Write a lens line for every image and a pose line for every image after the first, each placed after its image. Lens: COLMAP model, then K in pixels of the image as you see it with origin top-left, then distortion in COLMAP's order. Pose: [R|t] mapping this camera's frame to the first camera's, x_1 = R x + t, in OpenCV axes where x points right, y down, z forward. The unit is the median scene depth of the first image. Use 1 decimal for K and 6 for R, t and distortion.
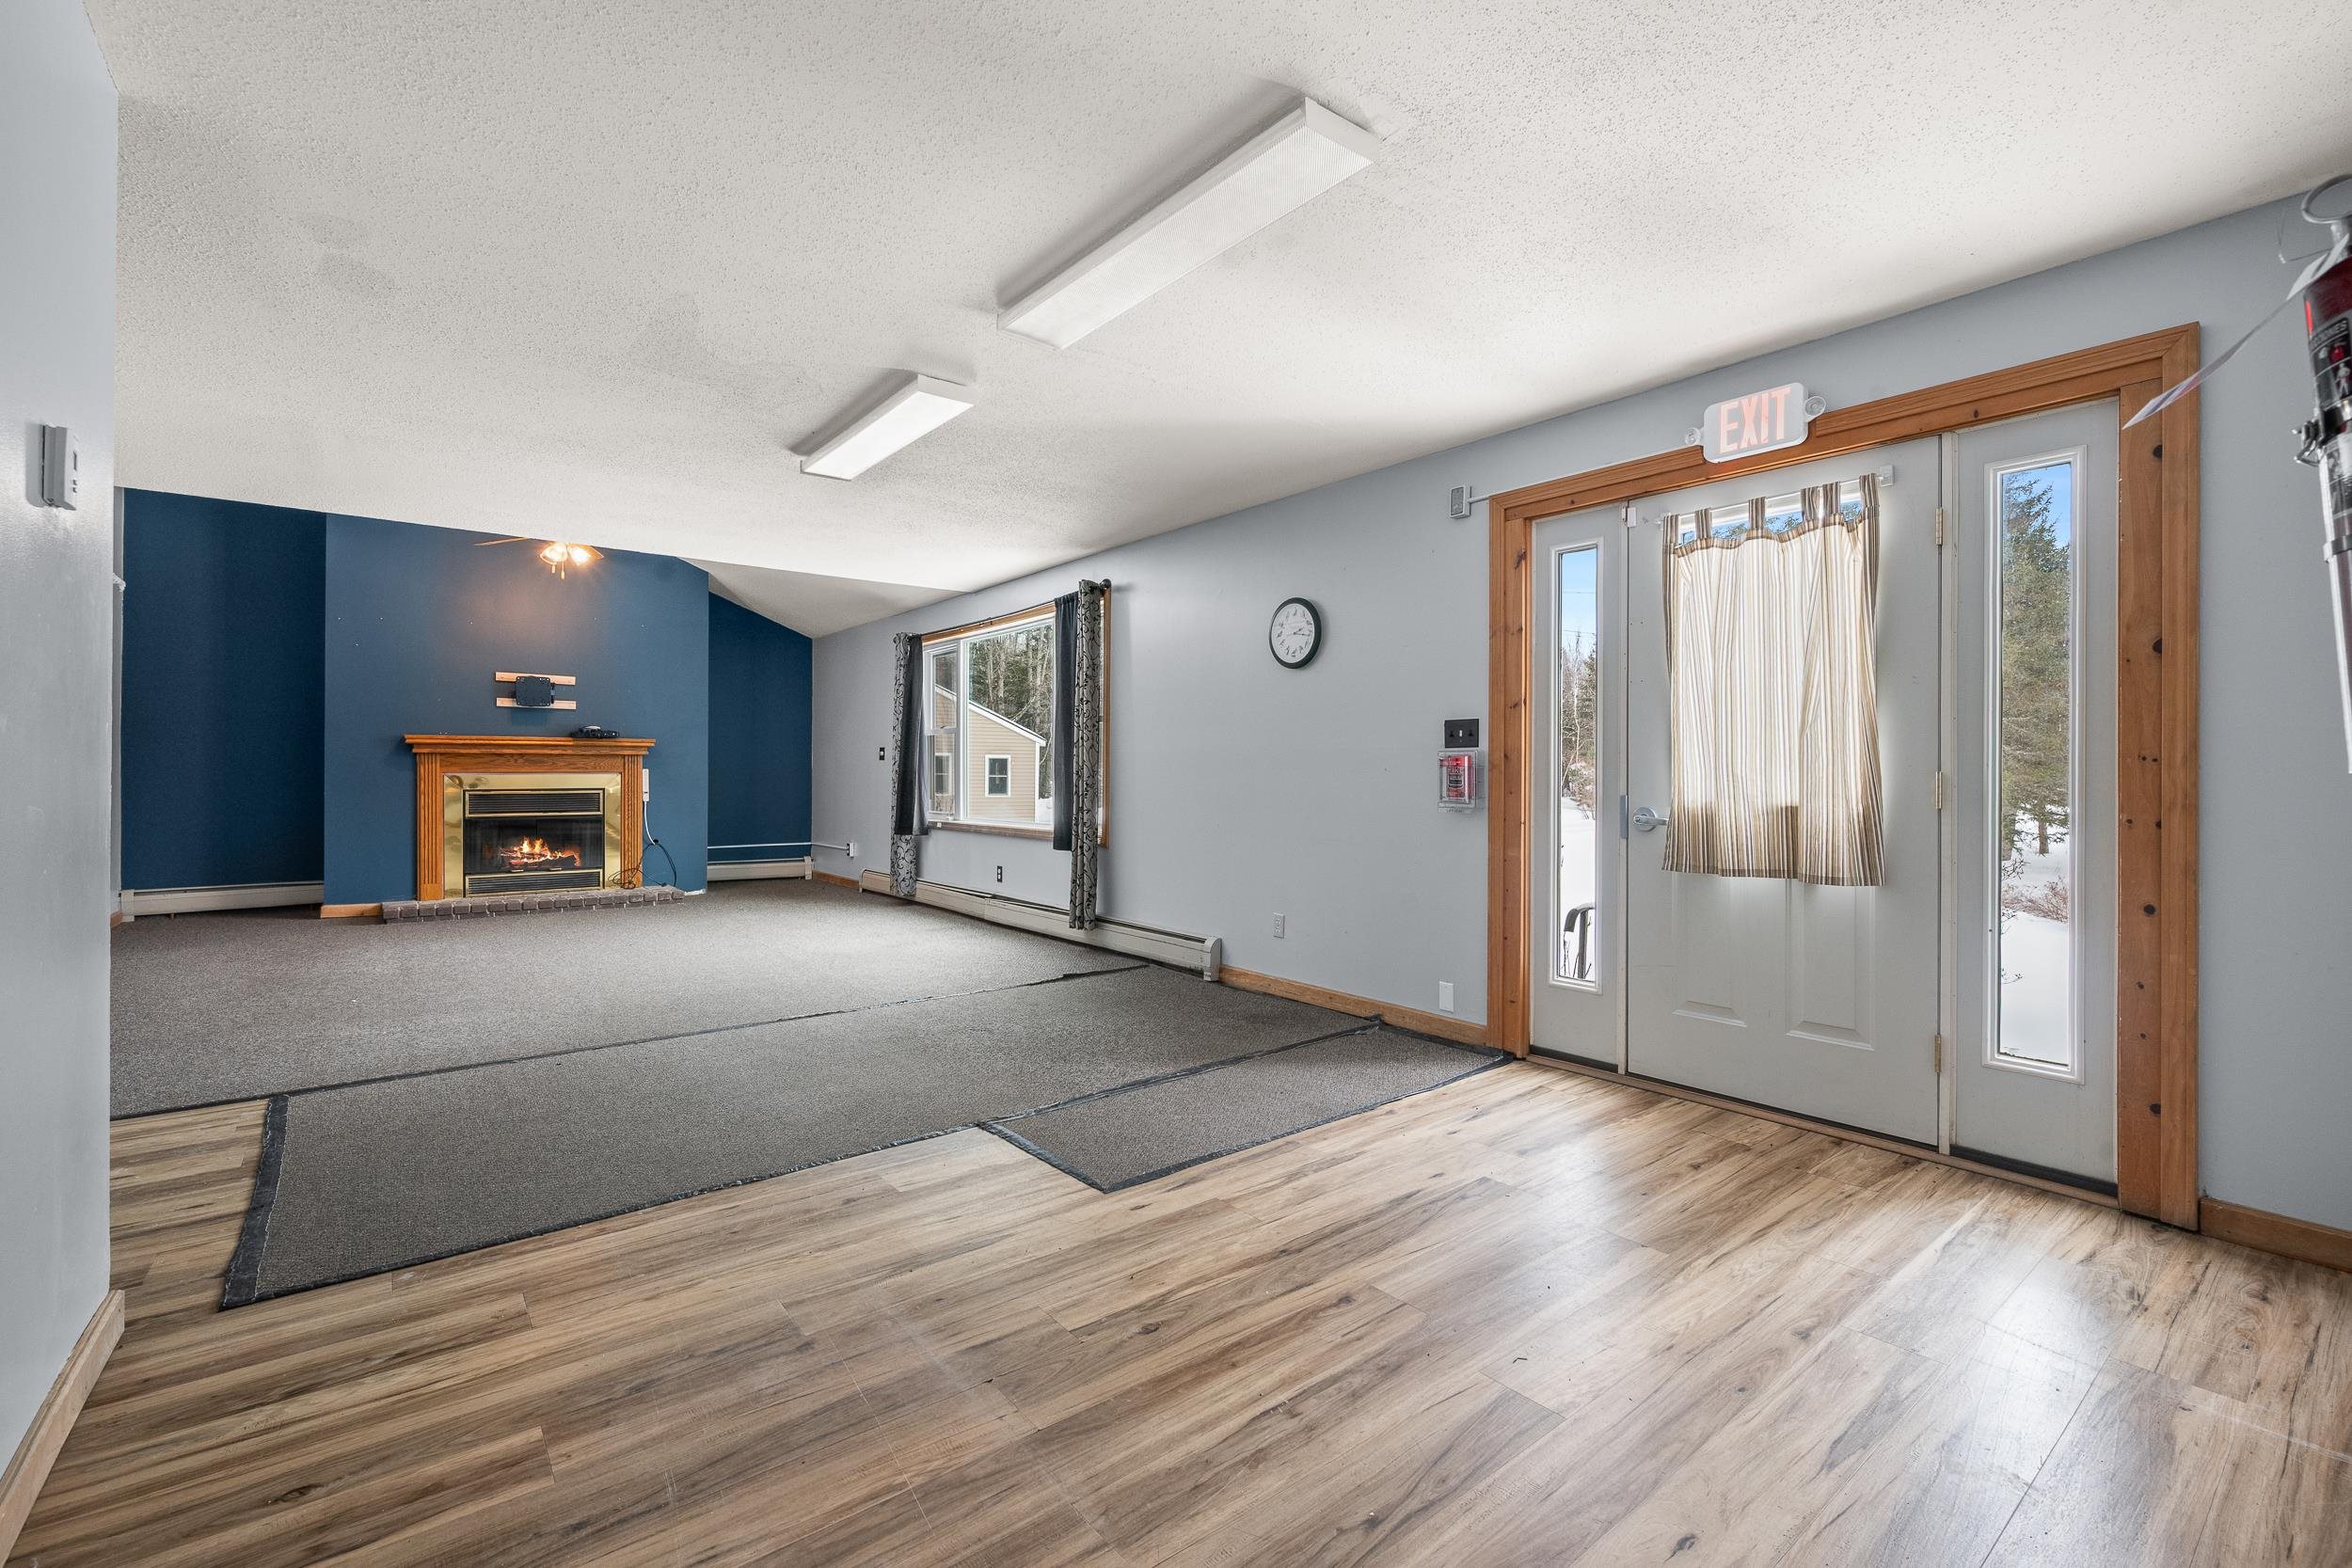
lens RADIAL K [[1013.7, 0, 1188.6], [0, 1013.7, 774.7], [0, 0, 1]] dist [0.000380, 0.000099]
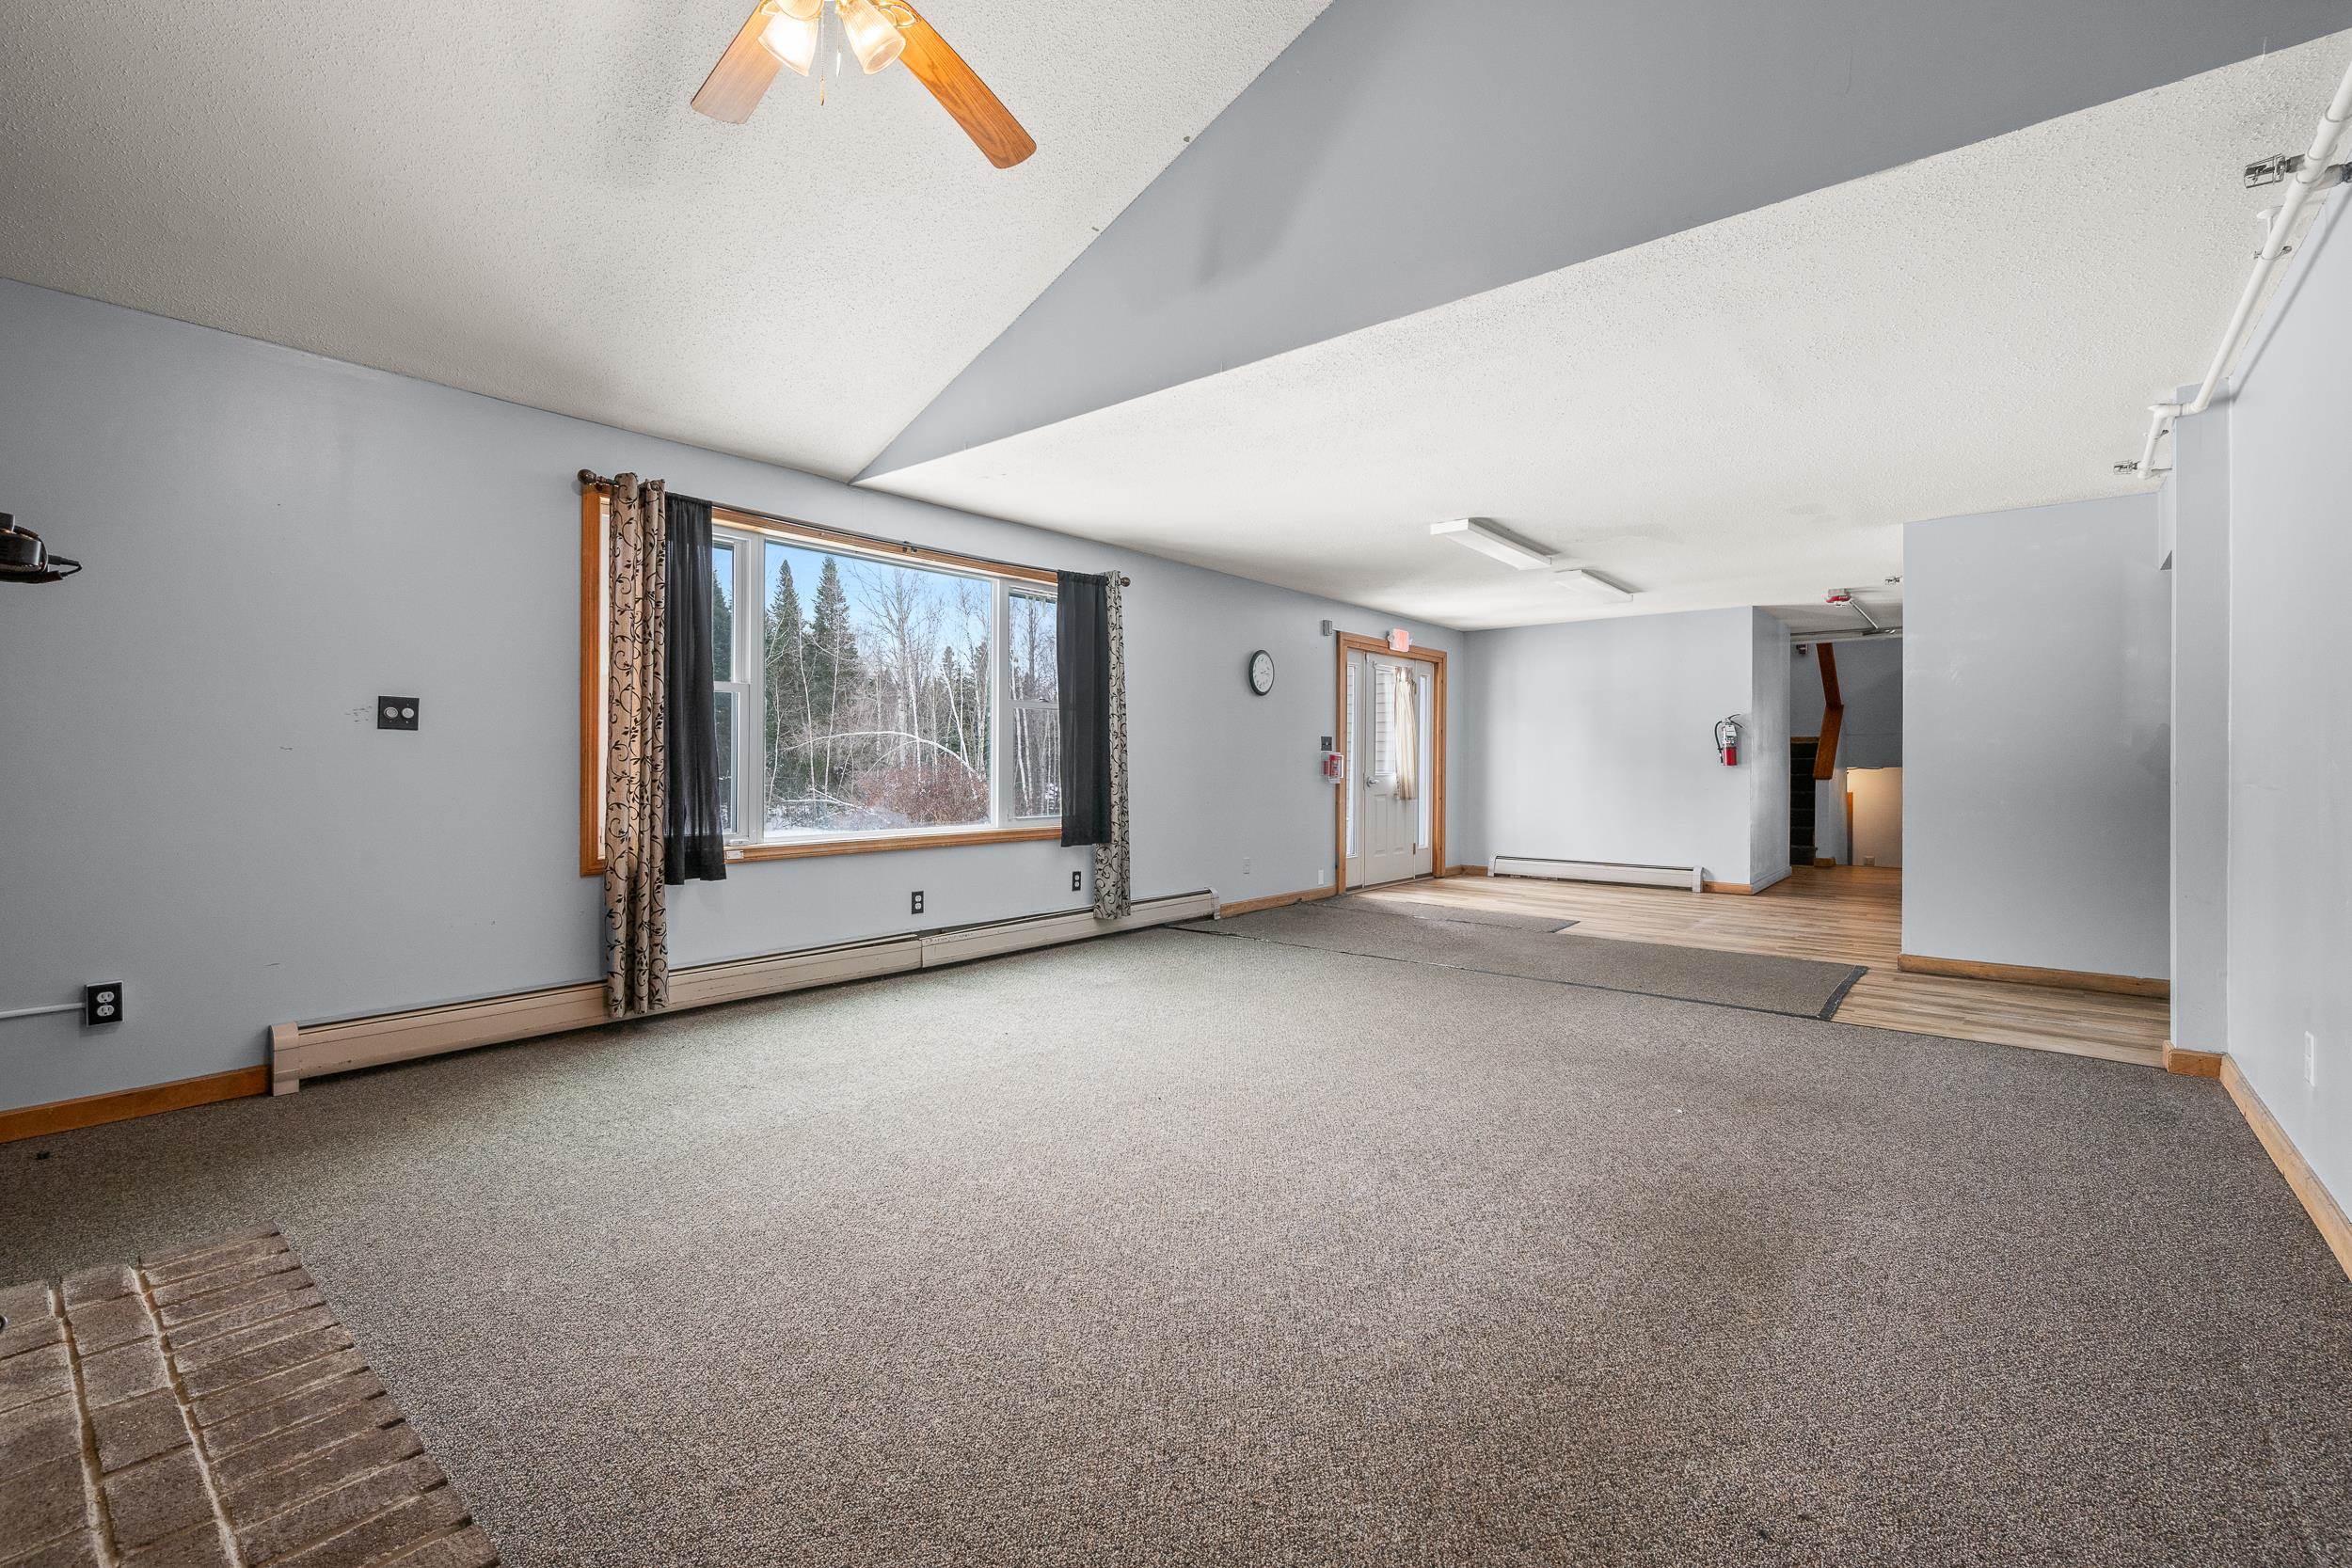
lens RADIAL K [[1021.6, 0, 1174.0], [0, 1021.6, 764.2], [0, 0, 1]] dist [-0.001346, -0.000127]
pose [[-0.198825, -0.005890, 0.980017, -2.191920], [-0.003733, 0.999979, 0.005253, -0.012640], [-0.980028, -0.002614, -0.198843, 2.262040]]
